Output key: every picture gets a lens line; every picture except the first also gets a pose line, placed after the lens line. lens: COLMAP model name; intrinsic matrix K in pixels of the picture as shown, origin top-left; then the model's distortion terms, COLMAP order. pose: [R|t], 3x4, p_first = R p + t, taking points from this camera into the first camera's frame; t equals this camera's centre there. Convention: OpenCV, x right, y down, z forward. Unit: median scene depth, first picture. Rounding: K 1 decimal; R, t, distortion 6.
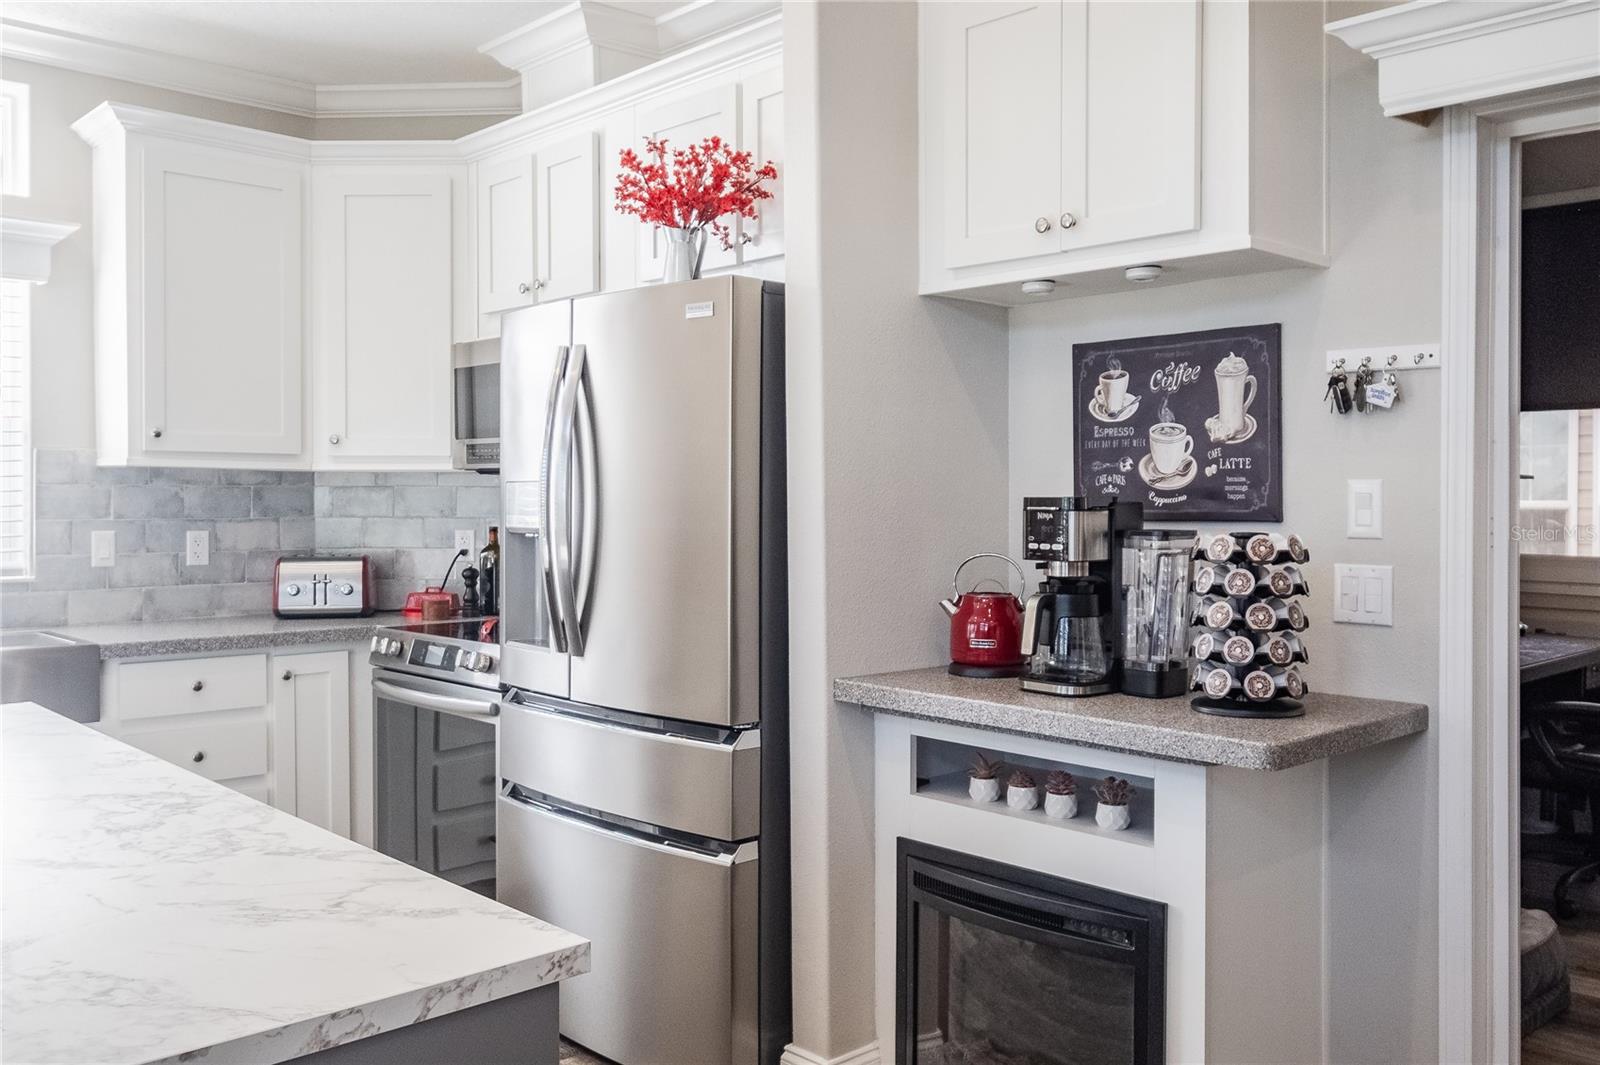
lens RADIAL K [[1338.8, 0, 763.5], [0, 1338.8, 505.9], [0, 0, 1]] dist [-0.006627, -0.000309]
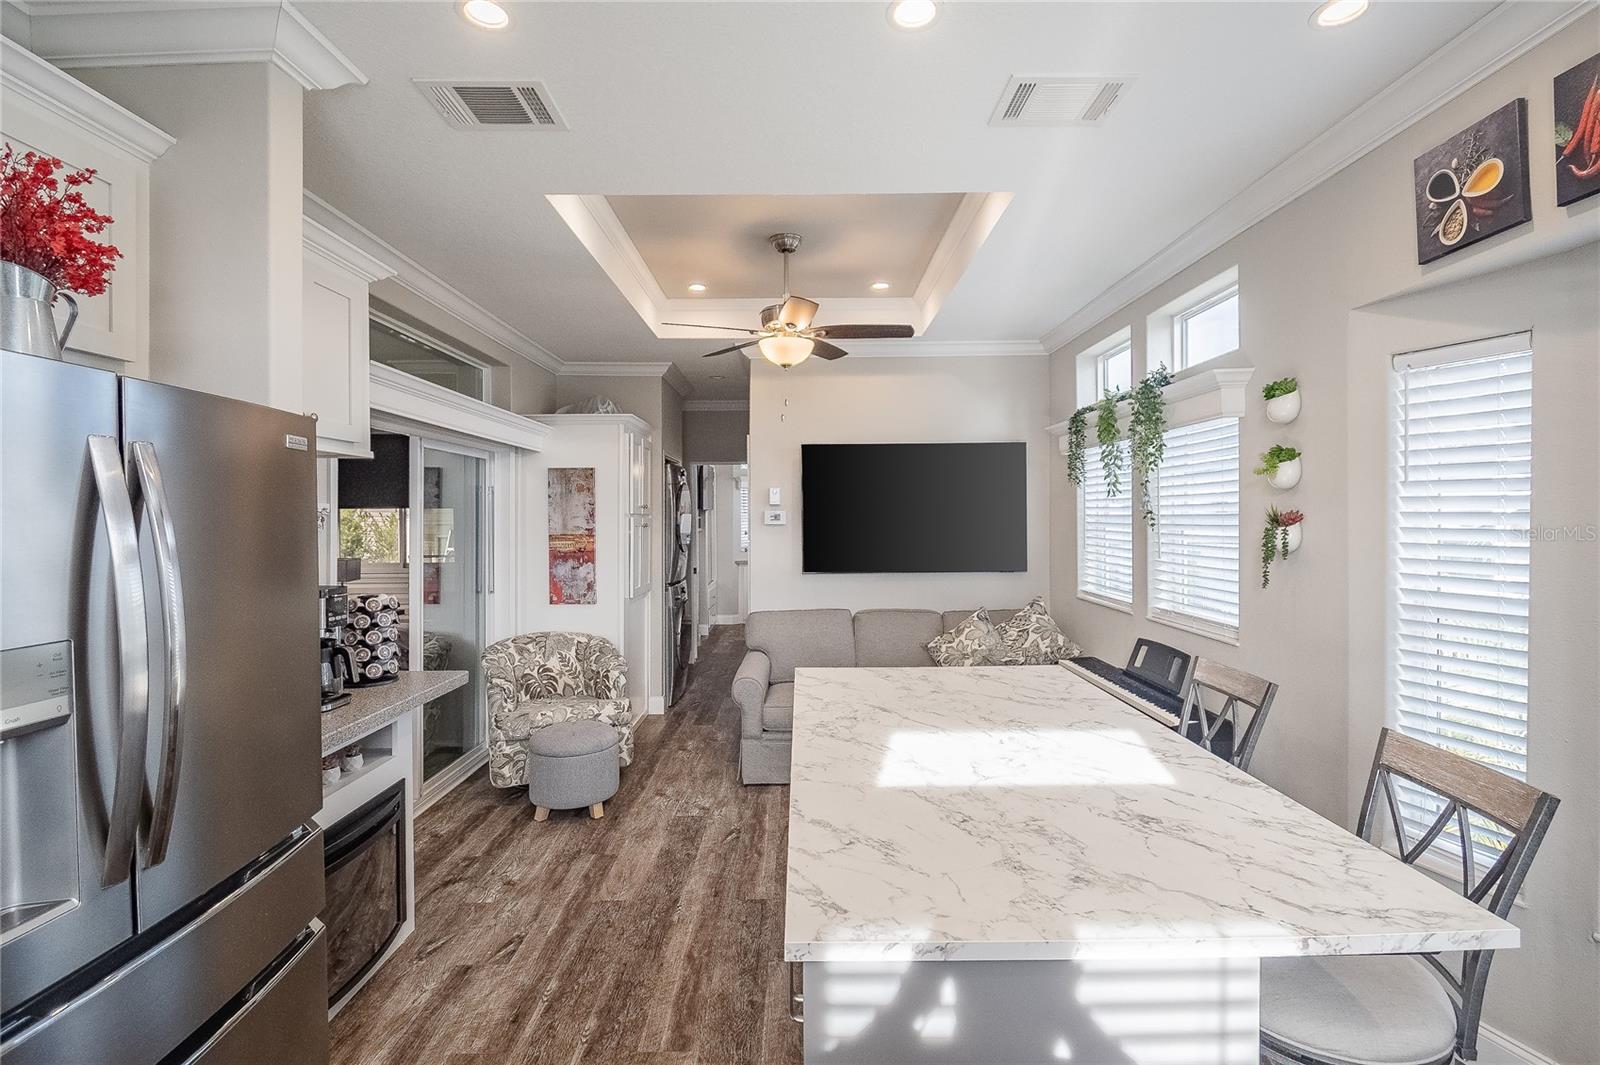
lens RADIAL K [[720.6, 0, 796.9], [0, 720.6, 518.3], [0, 0, 1]] dist [0.002373, -0.010359]
pose [[-0.724824, 0.002627, 0.688929, -0.726227], [0.013585, 0.999853, 0.010480, -0.083660], [-0.688800, 0.016955, -0.724753, 1.098391]]
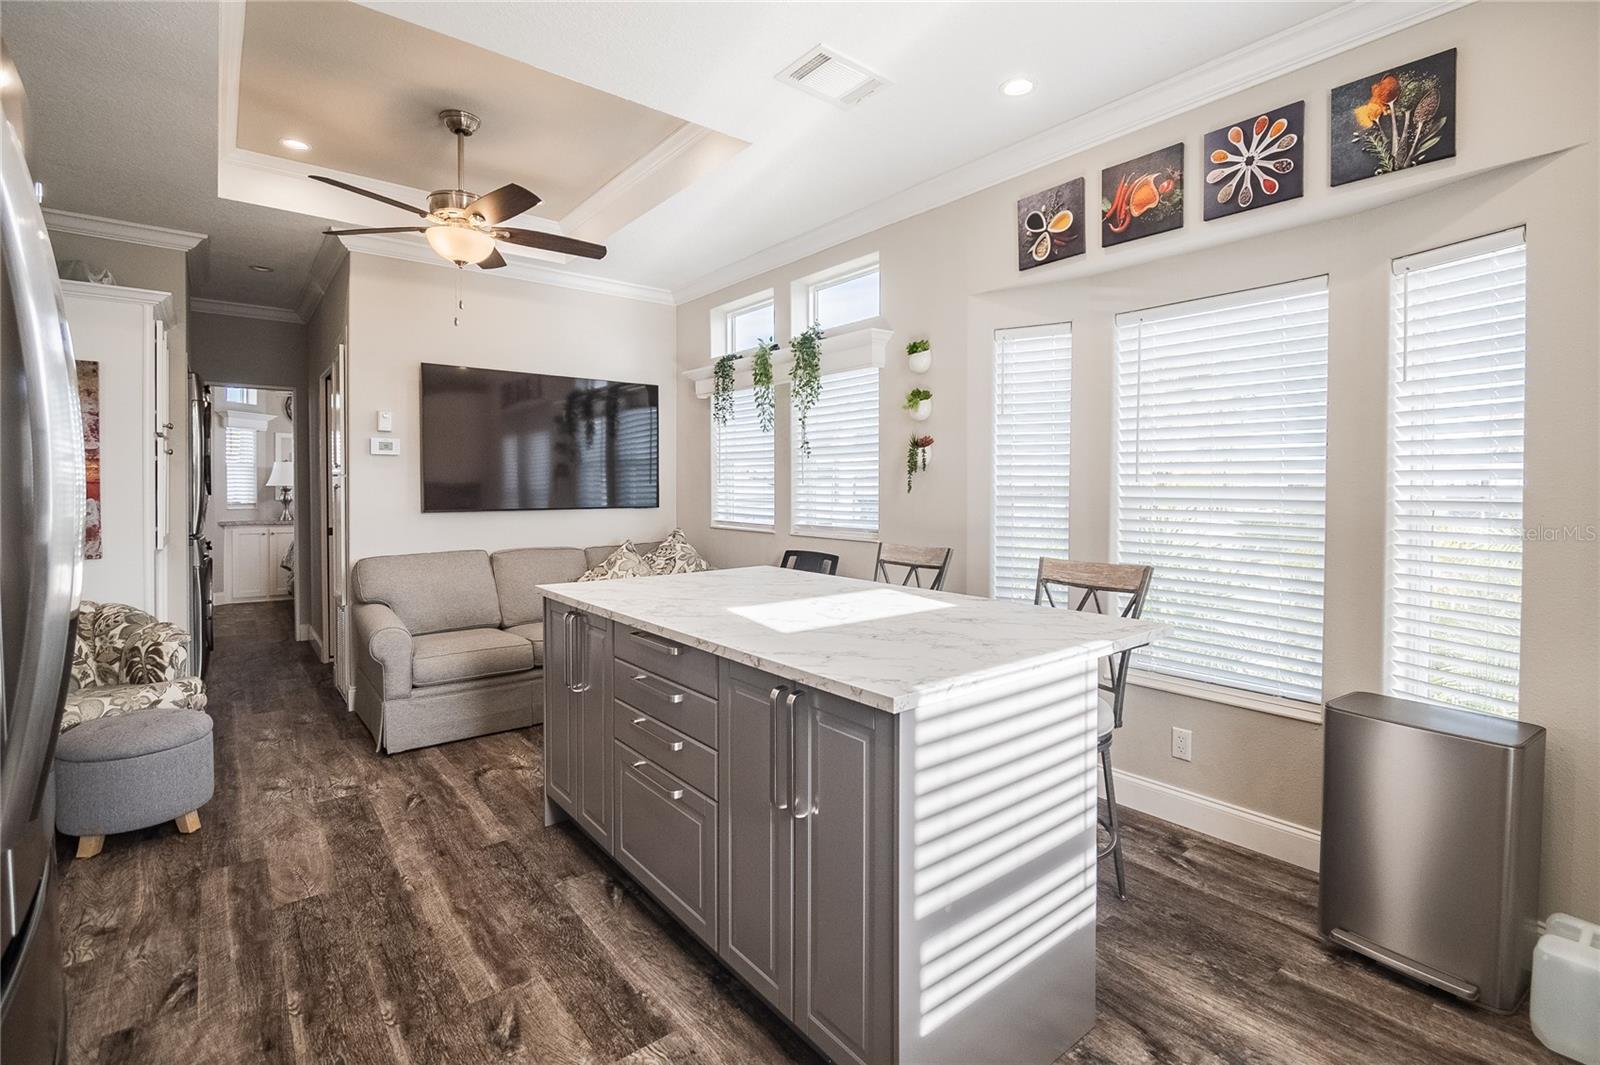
lens RADIAL K [[735.0, 0, 809.0], [0, 735.0, 499.9], [0, 0, 1]] dist [0.002674, -0.012594]
pose [[-0.997325, -0.004125, 0.072983, -0.465107], [-0.002222, 0.999656, 0.026146, -0.003999], [-0.073066, 0.025914, -0.996990, 1.288589]]
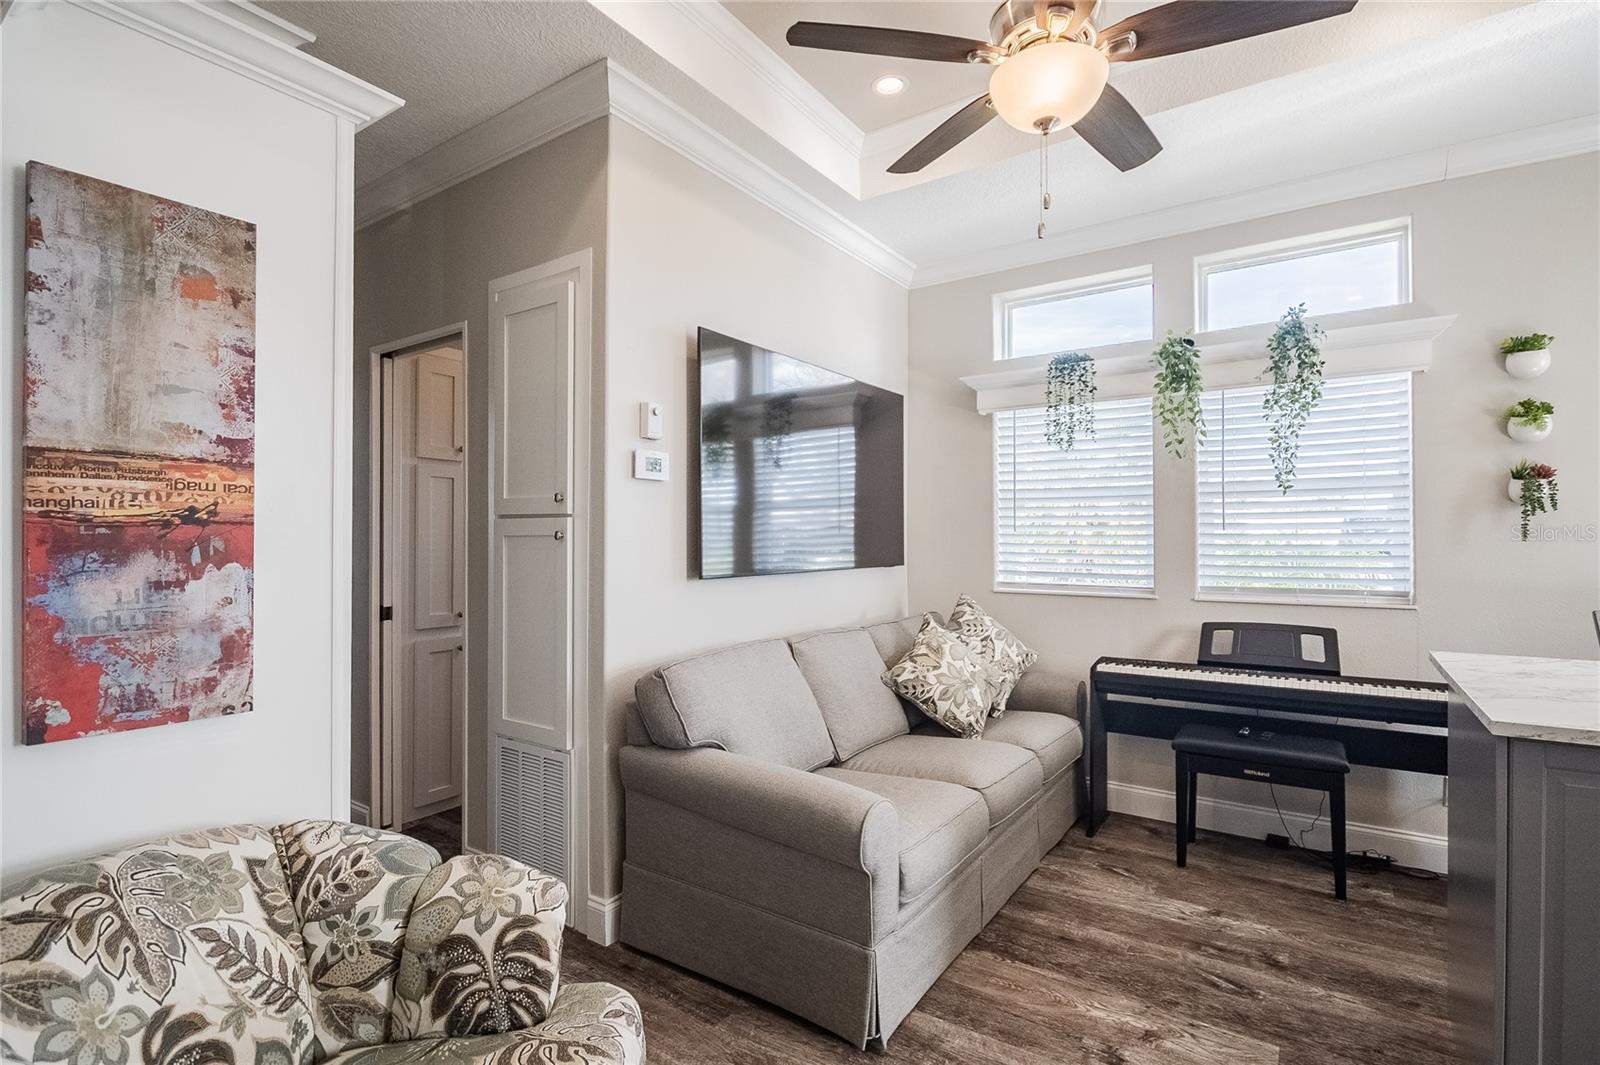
lens RADIAL K [[751.4, 0, 807.3], [0, 751.4, 539.3], [0, 0, 1]] dist [0.004996, -0.012438]
pose [[-0.977648, 0.001170, -0.210246, 0.471856], [0.000013, 0.999985, 0.005500, 0.008926], [0.210250, 0.005374, -0.977633, 0.776321]]
